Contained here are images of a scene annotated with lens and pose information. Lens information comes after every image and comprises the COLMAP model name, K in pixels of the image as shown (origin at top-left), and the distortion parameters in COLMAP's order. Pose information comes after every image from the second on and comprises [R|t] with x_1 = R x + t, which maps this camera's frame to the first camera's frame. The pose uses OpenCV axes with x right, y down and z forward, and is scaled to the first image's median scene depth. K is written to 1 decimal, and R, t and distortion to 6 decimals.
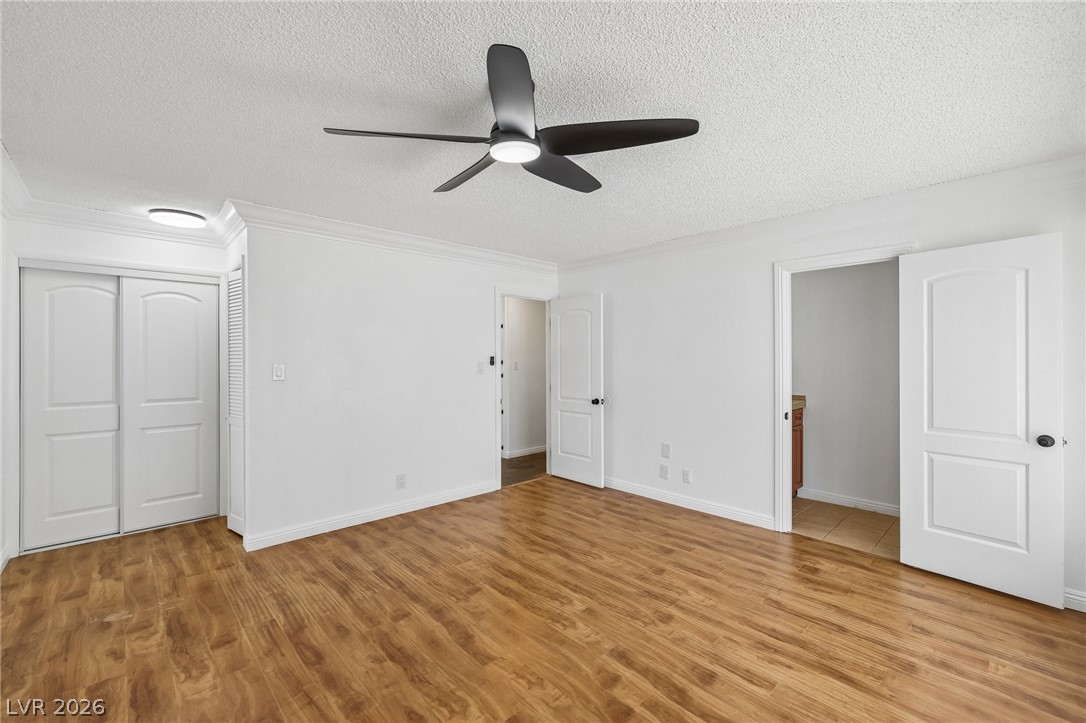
lens RADIAL K [[458.9, 0, 541.3], [0, 458.9, 362.1], [0, 0, 1]] dist [-0.001627, 0.000062]
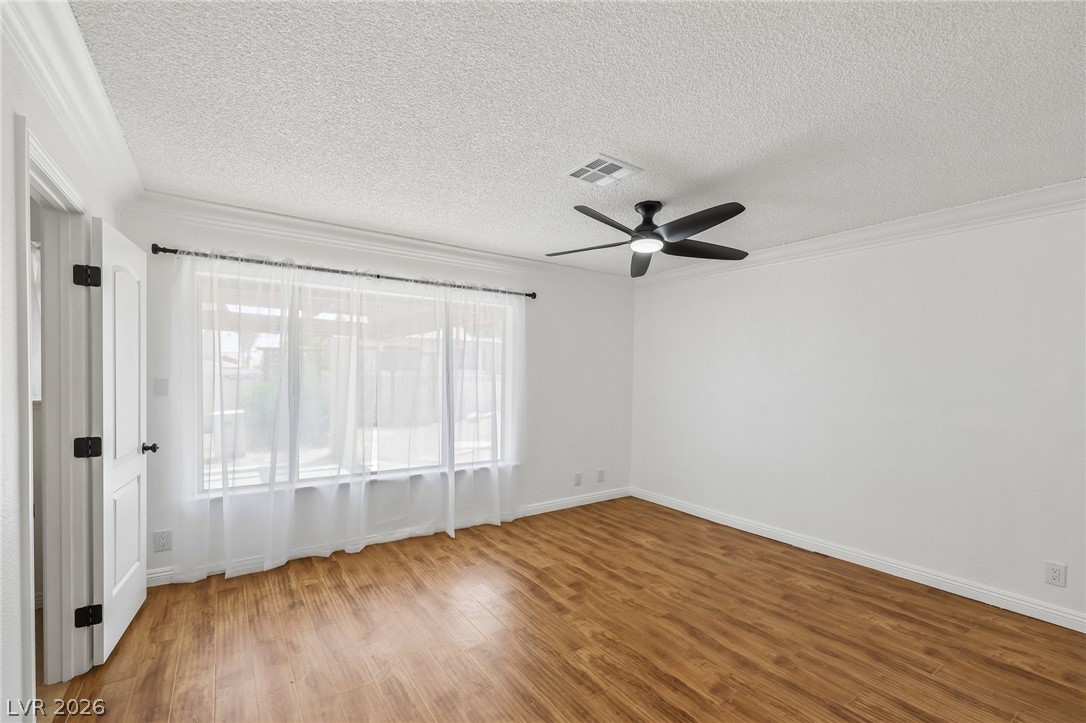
lens RADIAL K [[458.9, 0, 544.0], [0, 458.9, 370.5], [0, 0, 1]] dist [-0.001627, 0.000062]
pose [[-0.988625, -0.012210, 0.149906, 0.033729], [-0.012701, 0.999917, -0.002320, -0.016975], [-0.149865, -0.004198, -0.988698, 2.007103]]
